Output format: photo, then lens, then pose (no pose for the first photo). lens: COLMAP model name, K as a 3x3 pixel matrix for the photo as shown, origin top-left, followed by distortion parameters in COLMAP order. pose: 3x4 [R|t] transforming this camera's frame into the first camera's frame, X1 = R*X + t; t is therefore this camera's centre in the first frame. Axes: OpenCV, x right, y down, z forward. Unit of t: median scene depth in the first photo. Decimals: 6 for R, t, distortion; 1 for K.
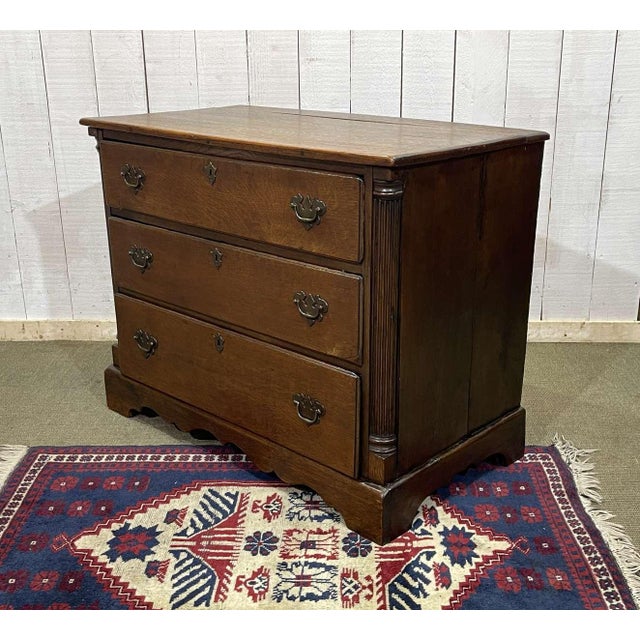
lens RADIAL K [[871.4, 0, 320.0], [0, 871.4, 320.0], [0, 0, 1]] dist [0.074296, -0.099967]
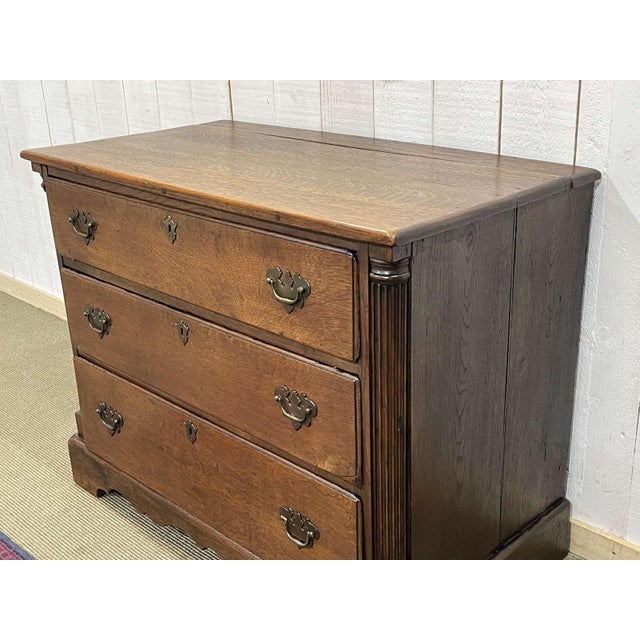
lens RADIAL K [[871.4, 0, 320.0], [0, 871.4, 320.0], [0, 0, 1]] dist [0.074296, -0.099967]
pose [[0.999281, -0.015357, -0.034677, 0.037599], [0.016947, 0.998797, 0.046025, -0.123414], [0.033929, -0.046580, 0.998338, 0.215871]]
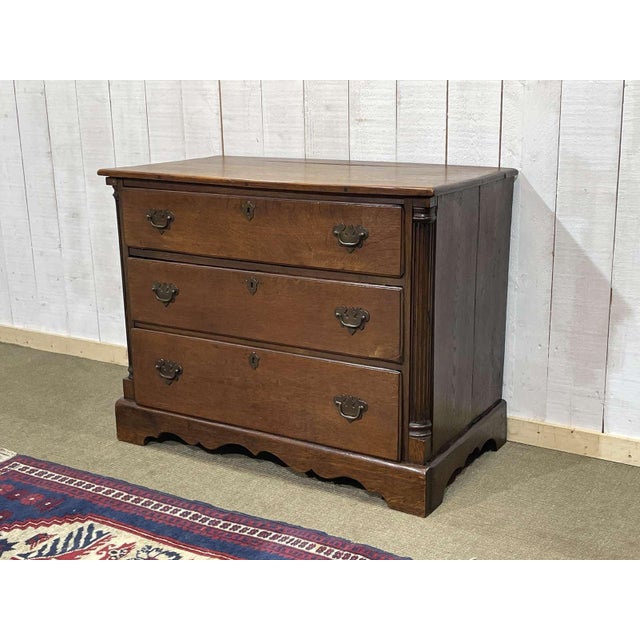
lens RADIAL K [[936.3, 0, 320.0], [0, 936.3, 320.0], [0, 0, 1]] dist [0.103809, -0.094994]
pose [[0.977525, -0.061225, 0.201731, -0.298032], [0.075181, 0.995225, -0.062254, 0.060954], [-0.196957, 0.076021, 0.977460, -0.223875]]
